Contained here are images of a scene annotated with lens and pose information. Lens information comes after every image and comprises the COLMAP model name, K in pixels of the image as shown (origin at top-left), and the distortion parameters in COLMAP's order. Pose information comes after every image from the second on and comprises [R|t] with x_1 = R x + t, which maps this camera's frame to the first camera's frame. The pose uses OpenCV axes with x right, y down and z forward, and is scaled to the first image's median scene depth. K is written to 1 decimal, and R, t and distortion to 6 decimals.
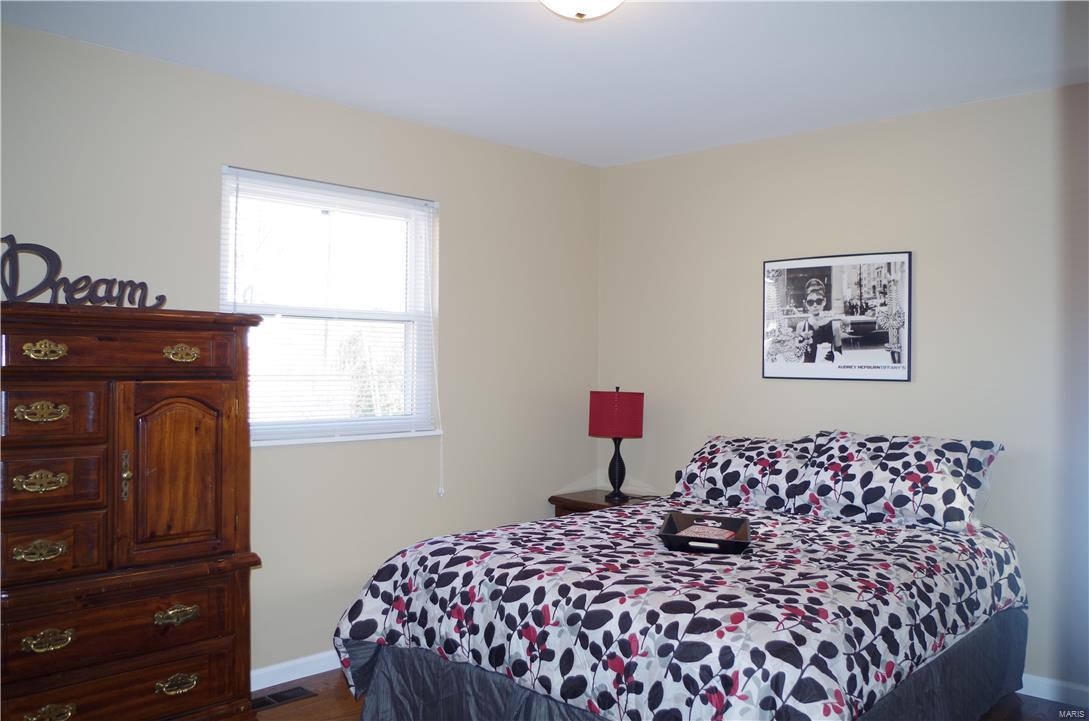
lens RADIAL K [[919.3, 0, 544.5], [0, 919.3, 360.5], [0, 0, 1]] dist [-0.074631, -0.002020]
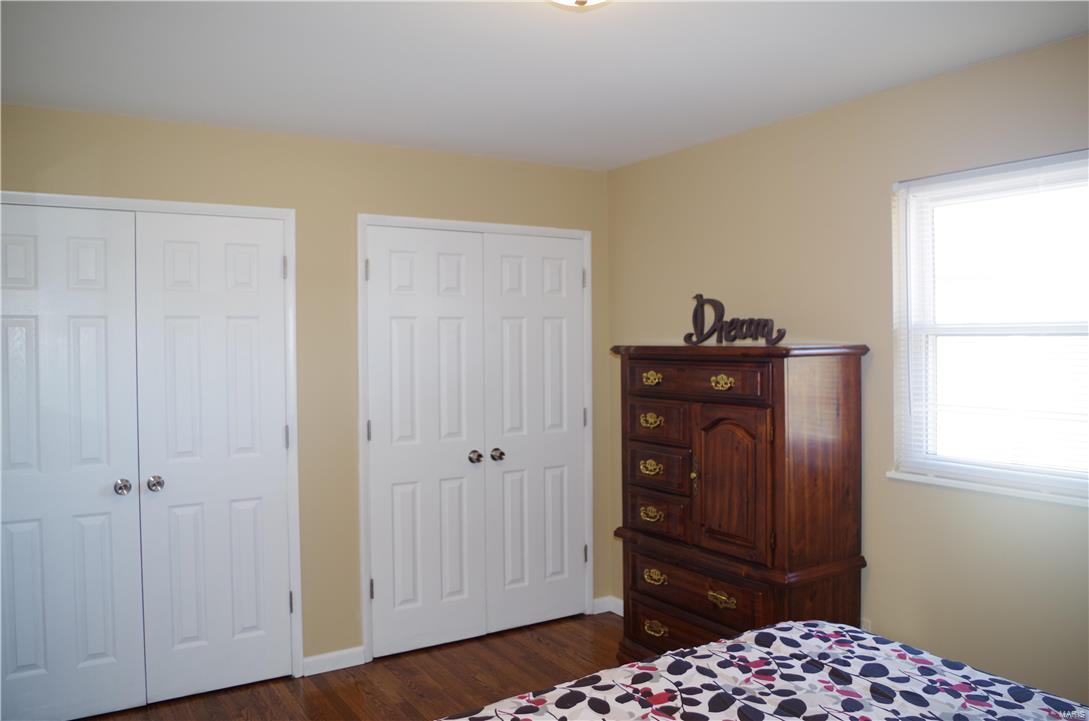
lens RADIAL K [[839.5, 0, 545.4], [0, 839.5, 352.0], [0, 0, 1]] dist [-0.091461, 0.045075]
pose [[-0.267851, 0.011053, -0.963397, 0.736753], [0.011473, 0.999900, 0.008282, -0.061237], [0.963392, -0.008834, -0.267951, 1.103629]]
